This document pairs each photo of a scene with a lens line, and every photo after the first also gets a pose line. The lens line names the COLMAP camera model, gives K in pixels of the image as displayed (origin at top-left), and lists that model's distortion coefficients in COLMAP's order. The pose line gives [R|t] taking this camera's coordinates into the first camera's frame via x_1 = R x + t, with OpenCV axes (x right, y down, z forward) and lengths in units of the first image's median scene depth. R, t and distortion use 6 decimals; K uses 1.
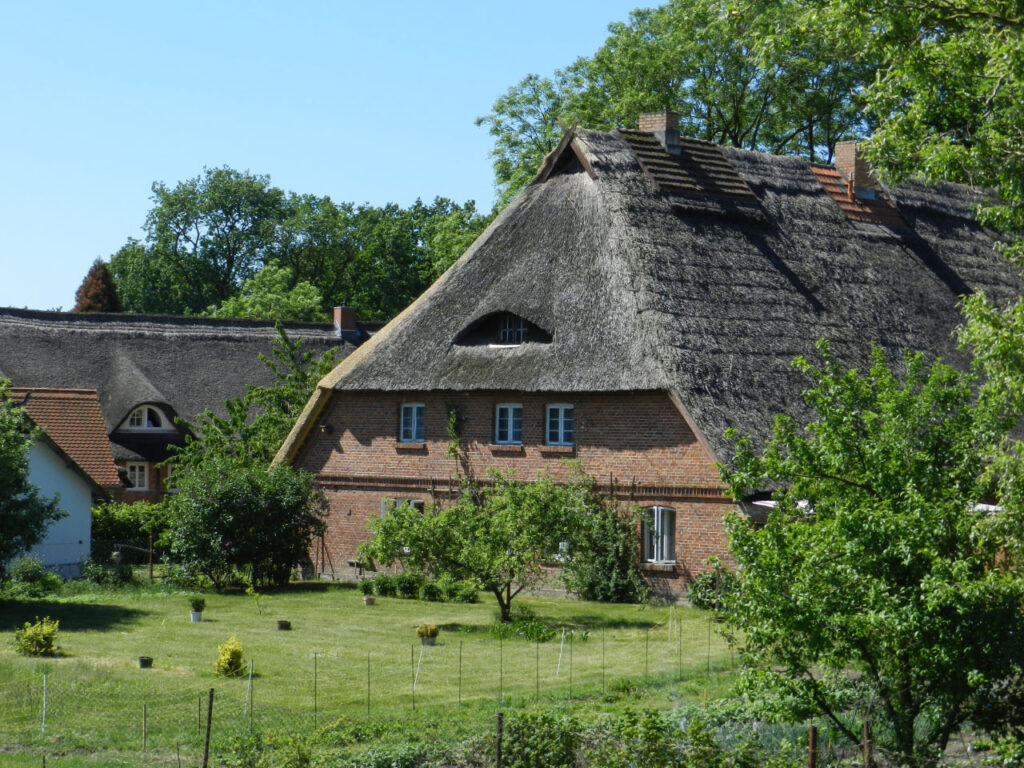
lens RADIAL K [[2508.5, 0, 512.0], [0, 2508.5, 384.0], [0, 0, 1]] dist [-0.047921, -0.094470]
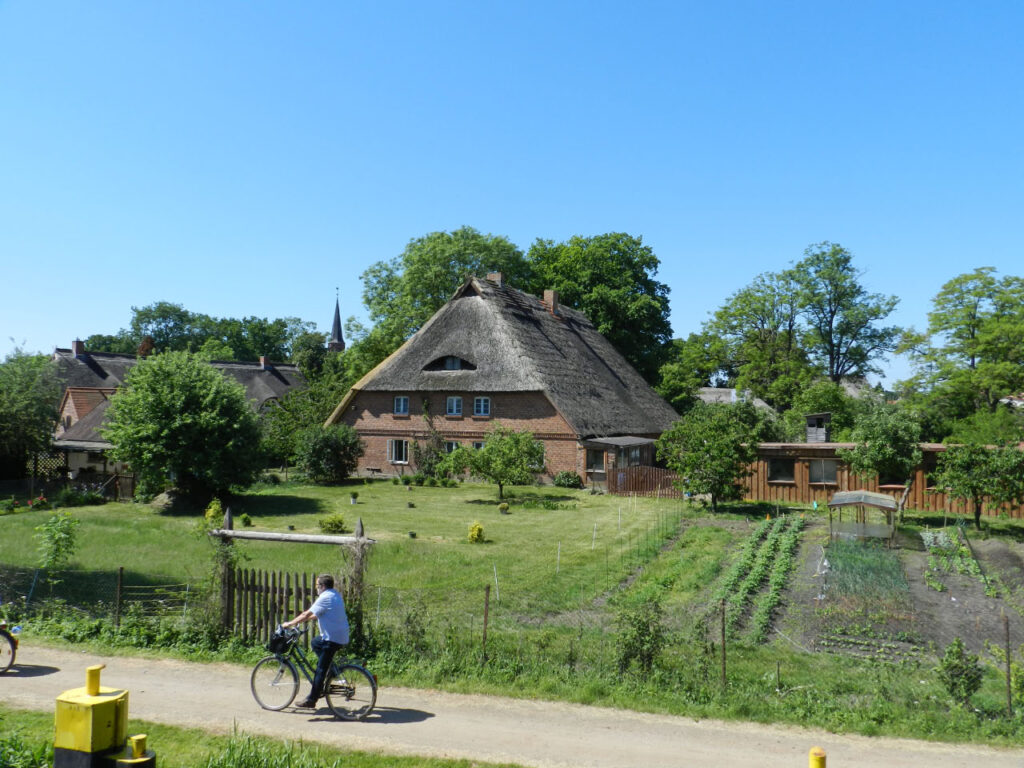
lens RADIAL K [[838.5, 0, 512.0], [0, 838.5, 384.0], [0, 0, 1]] dist [0.002841, -0.000808]
pose [[0.939963, 0.005870, 0.341225, -0.201778], [-0.003703, 0.999969, -0.007002, 0.001419], [-0.341256, 0.005318, 0.939955, 0.267525]]
